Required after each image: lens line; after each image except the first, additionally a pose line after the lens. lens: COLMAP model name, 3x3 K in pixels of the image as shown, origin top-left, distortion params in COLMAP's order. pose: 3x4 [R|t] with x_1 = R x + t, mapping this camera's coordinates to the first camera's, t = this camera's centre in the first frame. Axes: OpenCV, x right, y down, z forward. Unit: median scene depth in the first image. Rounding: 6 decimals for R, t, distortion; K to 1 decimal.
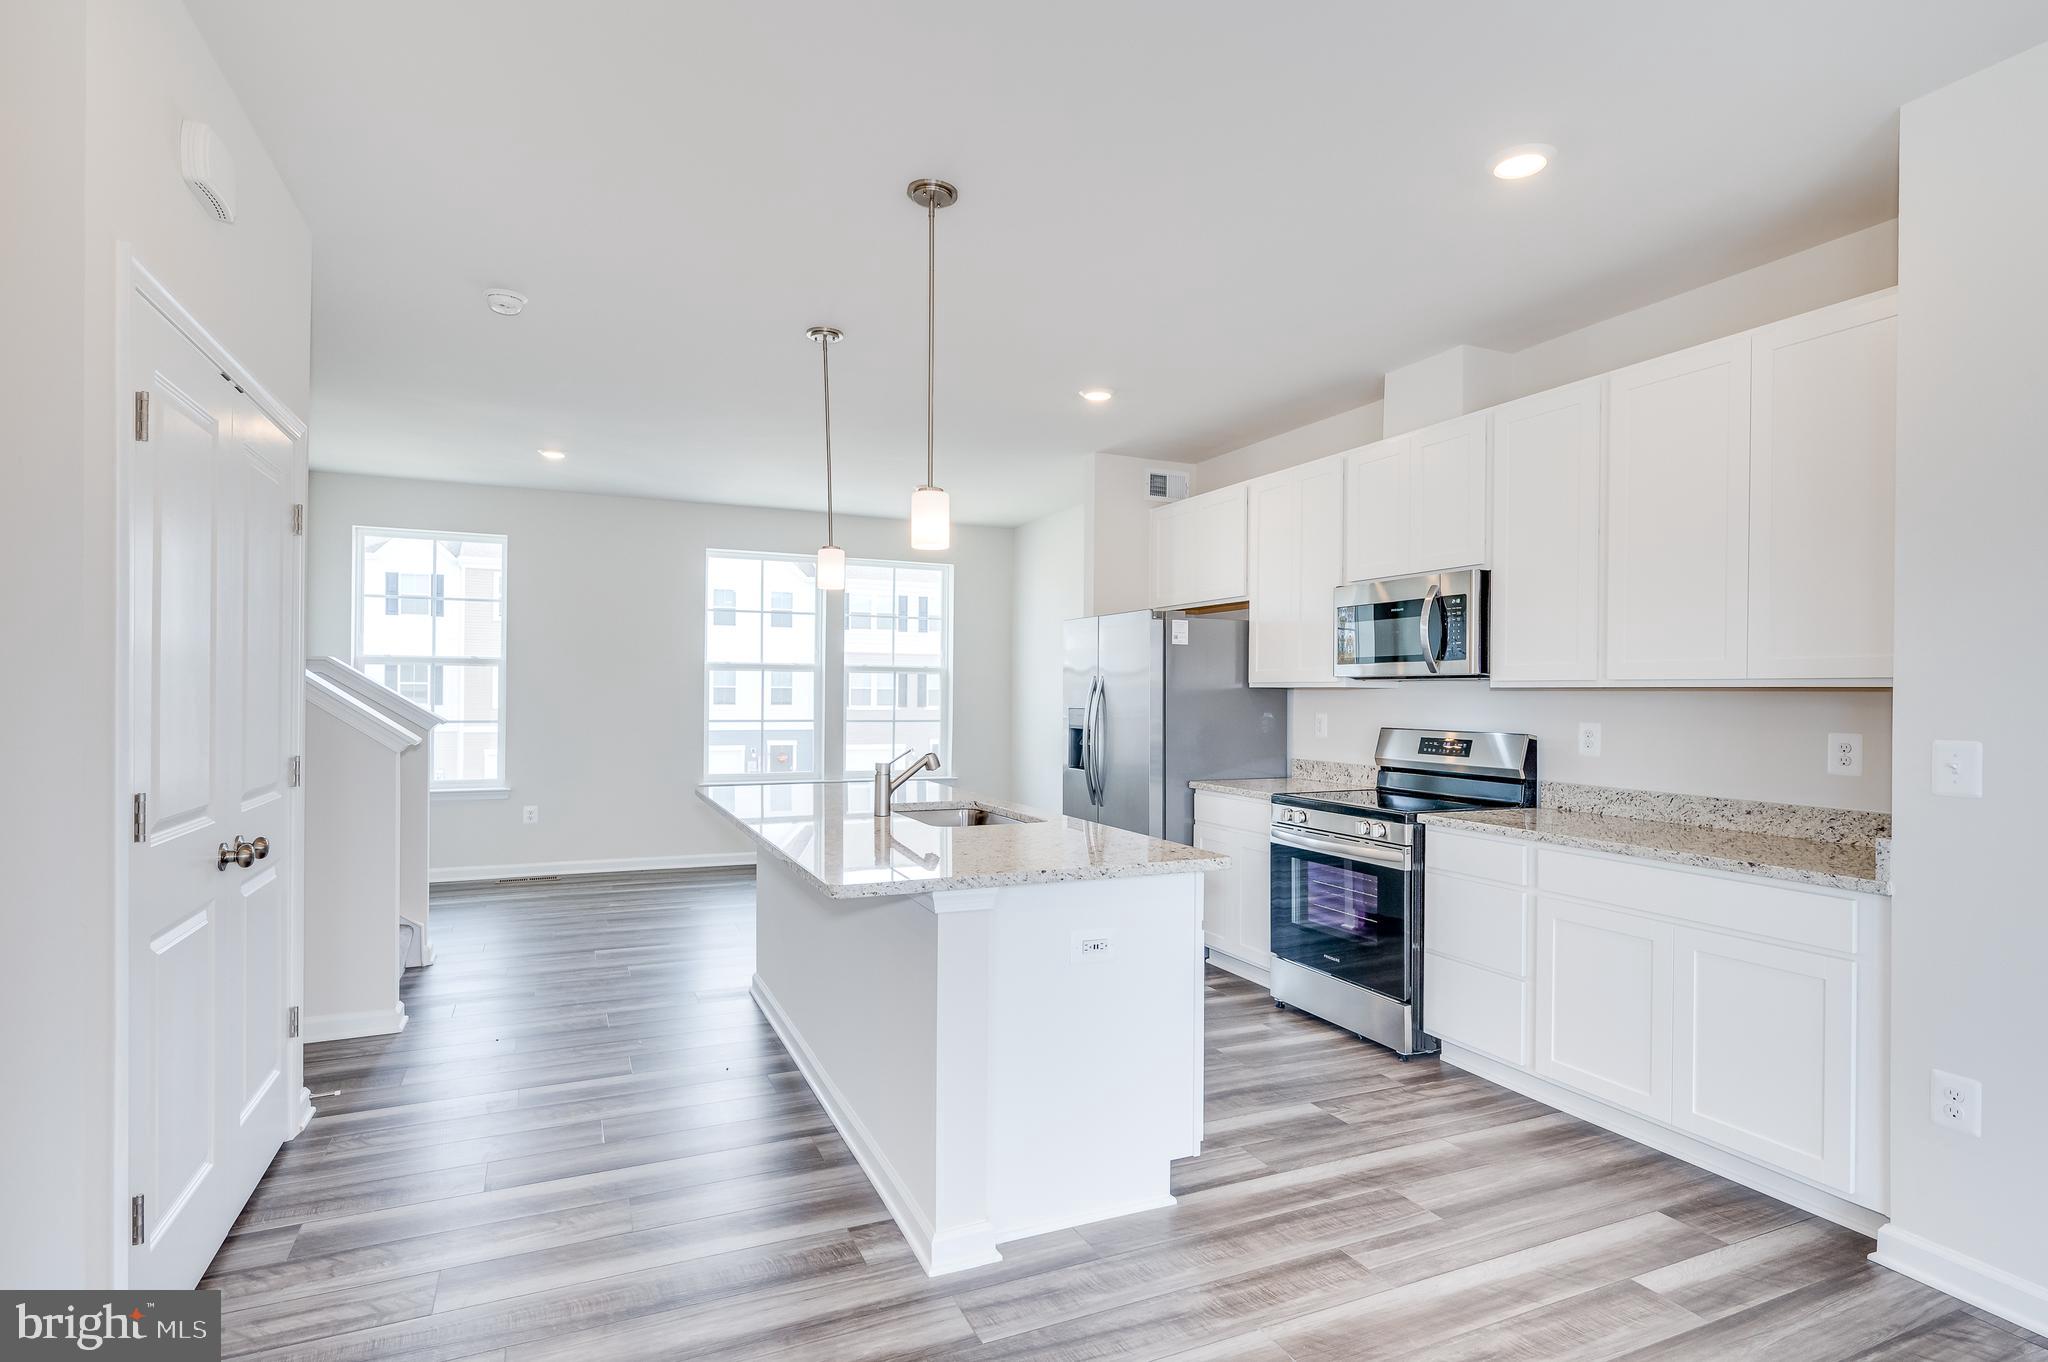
lens RADIAL K [[908.9, 0, 1044.3], [0, 908.9, 691.5], [0, 0, 1]] dist [0.000956, 0.000364]
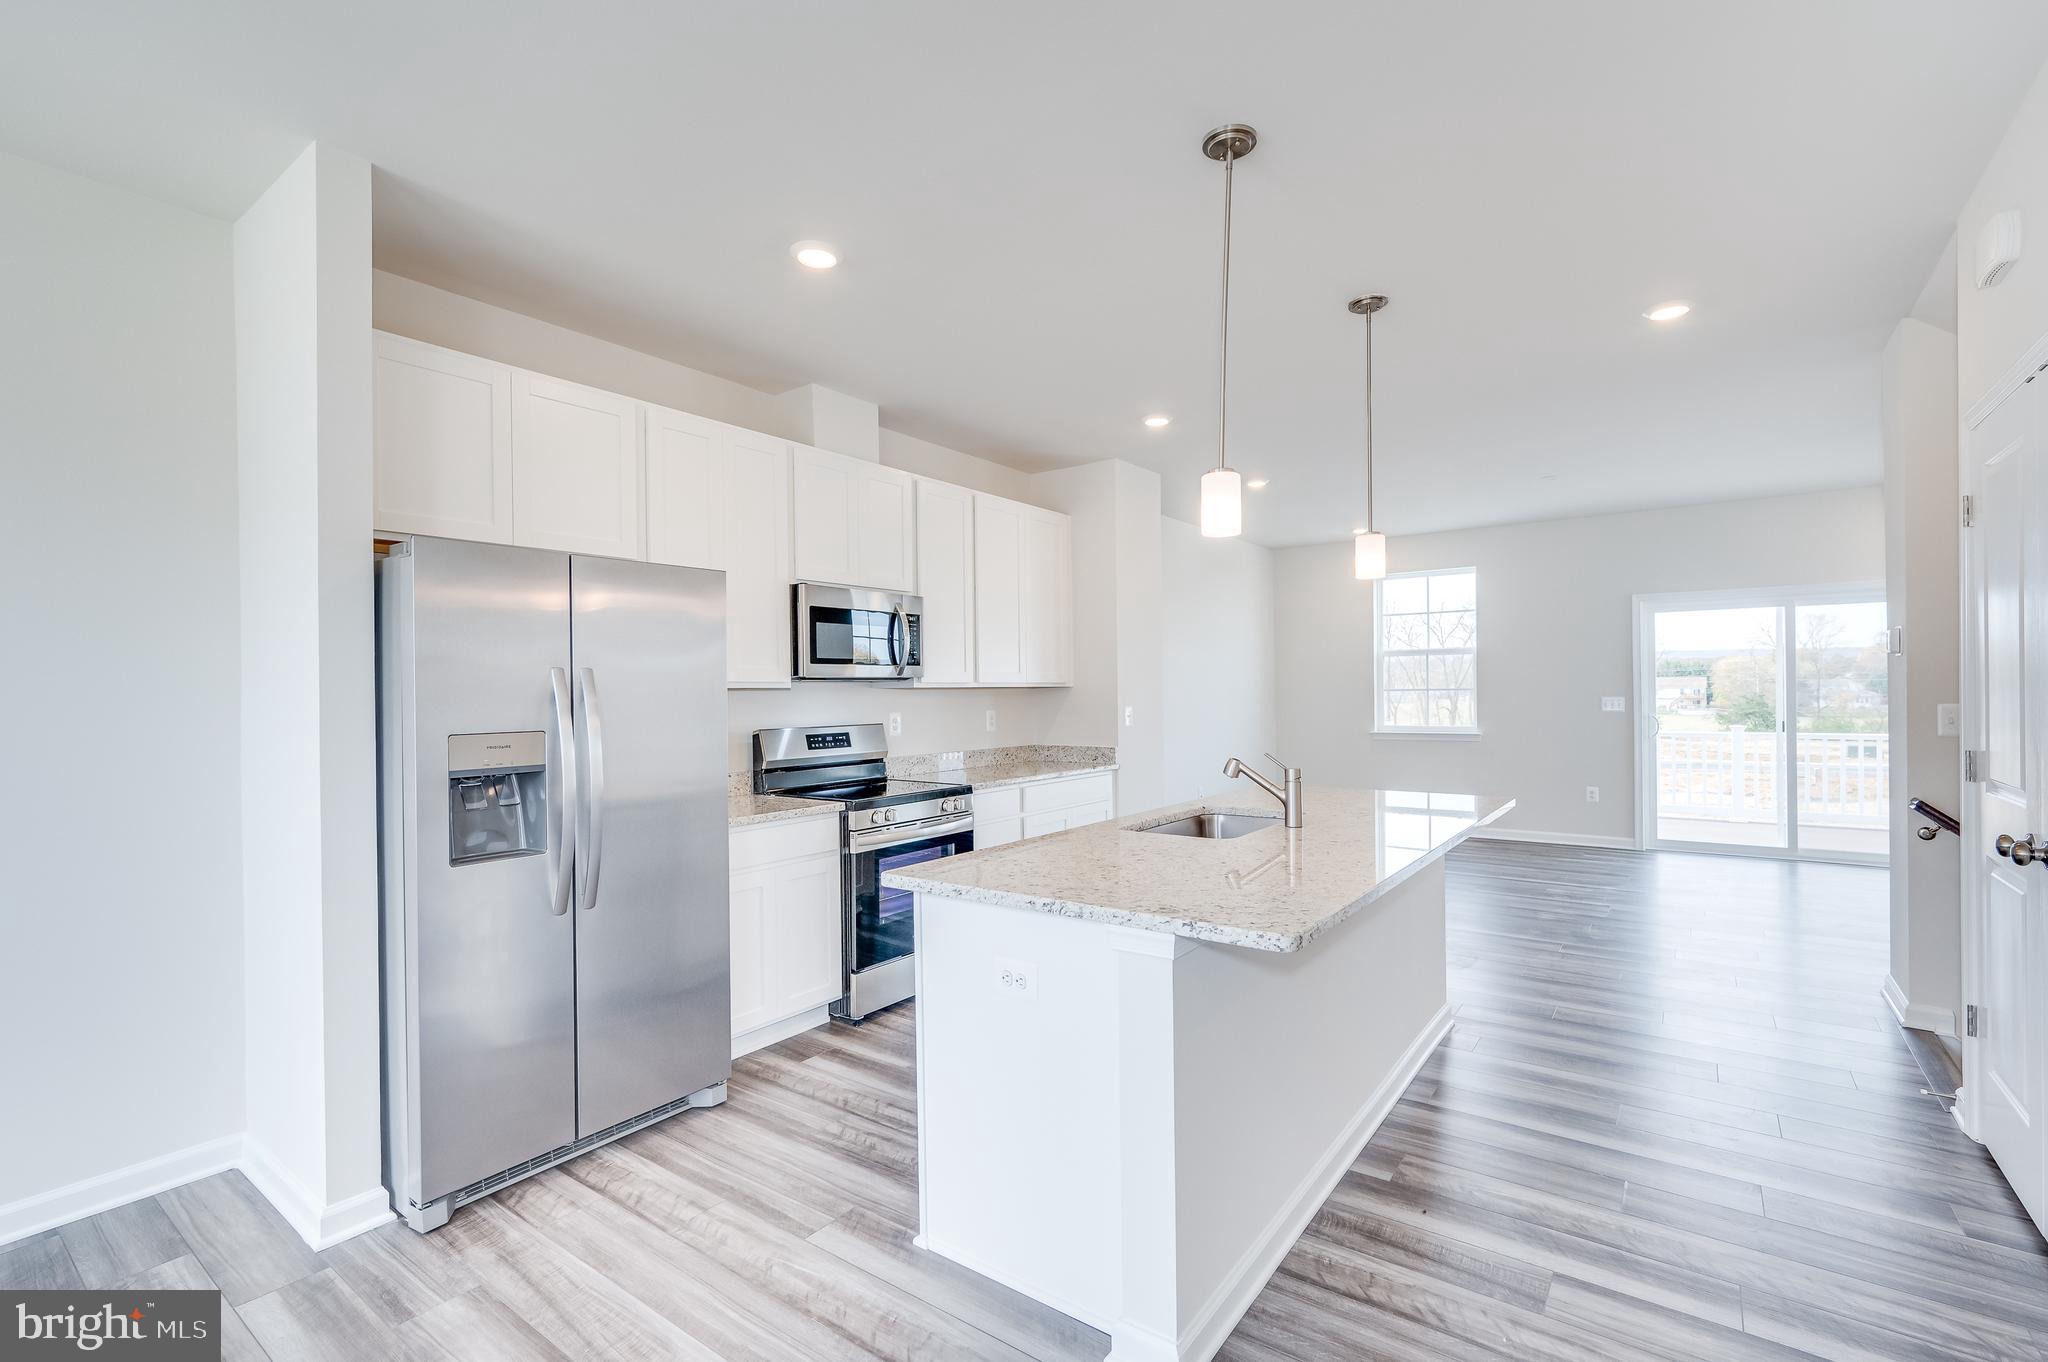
lens RADIAL K [[908.9, 0, 1044.3], [0, 908.9, 691.5], [0, 0, 1]] dist [0.000956, 0.000364]
pose [[-0.438112, -0.000666, 0.898920, -0.796422], [0.008098, 0.999956, 0.004687, -0.003106], [-0.898884, 0.009333, -0.438087, 1.457550]]
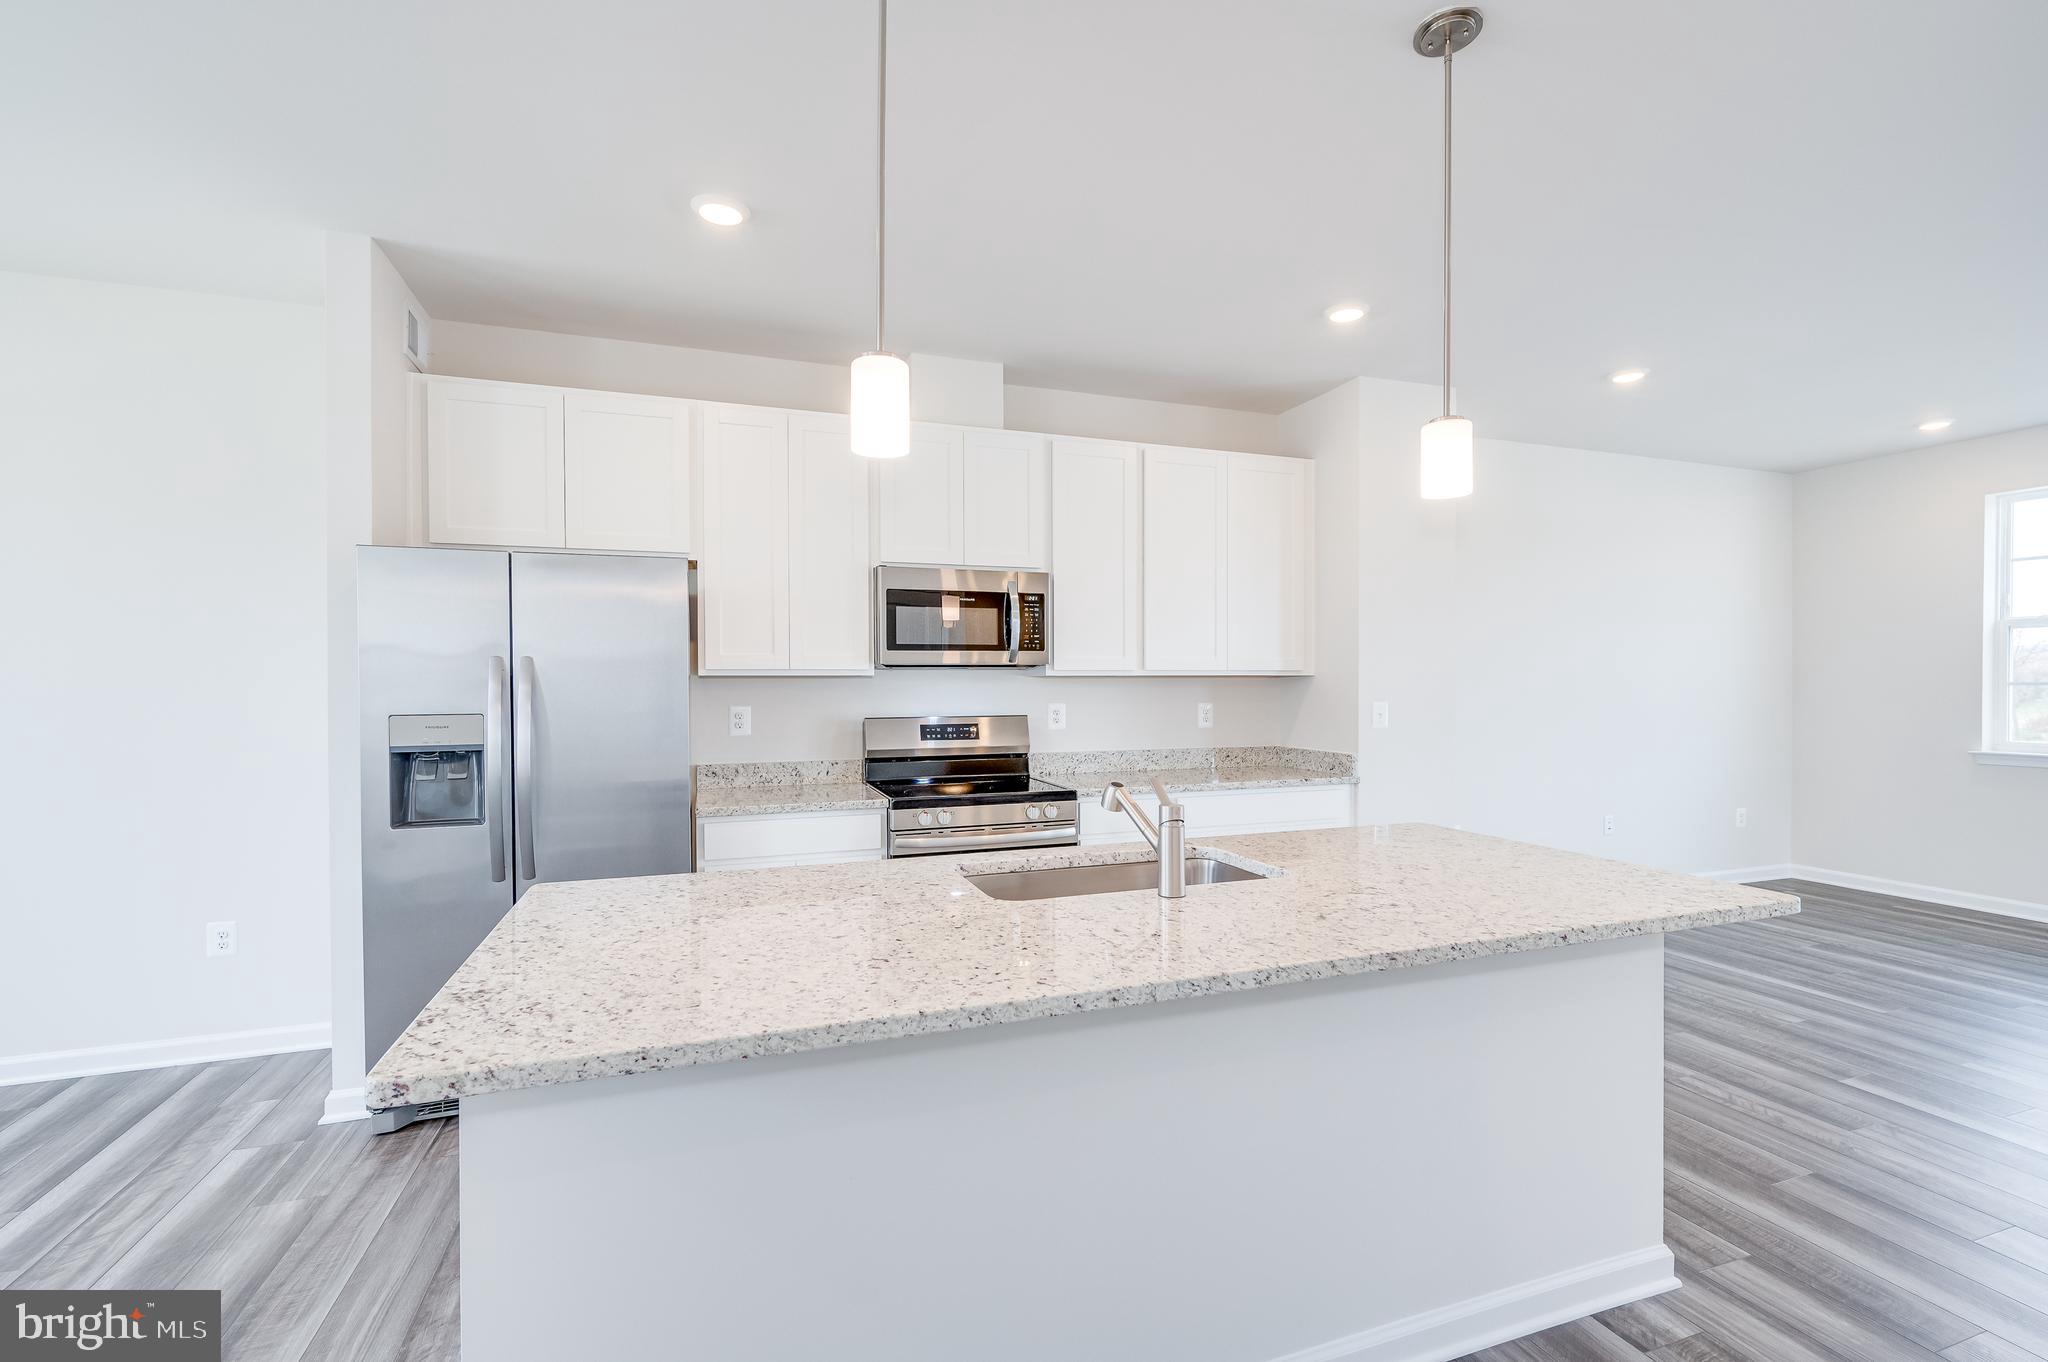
lens RADIAL K [[908.9, 0, 1044.3], [0, 908.9, 691.5], [0, 0, 1]] dist [0.000956, 0.000364]
pose [[0.145414, -0.015343, 0.989252, -0.684583], [0.003510, 0.999881, 0.014991, -0.001304], [-0.989365, 0.001292, 0.145450, 0.860097]]
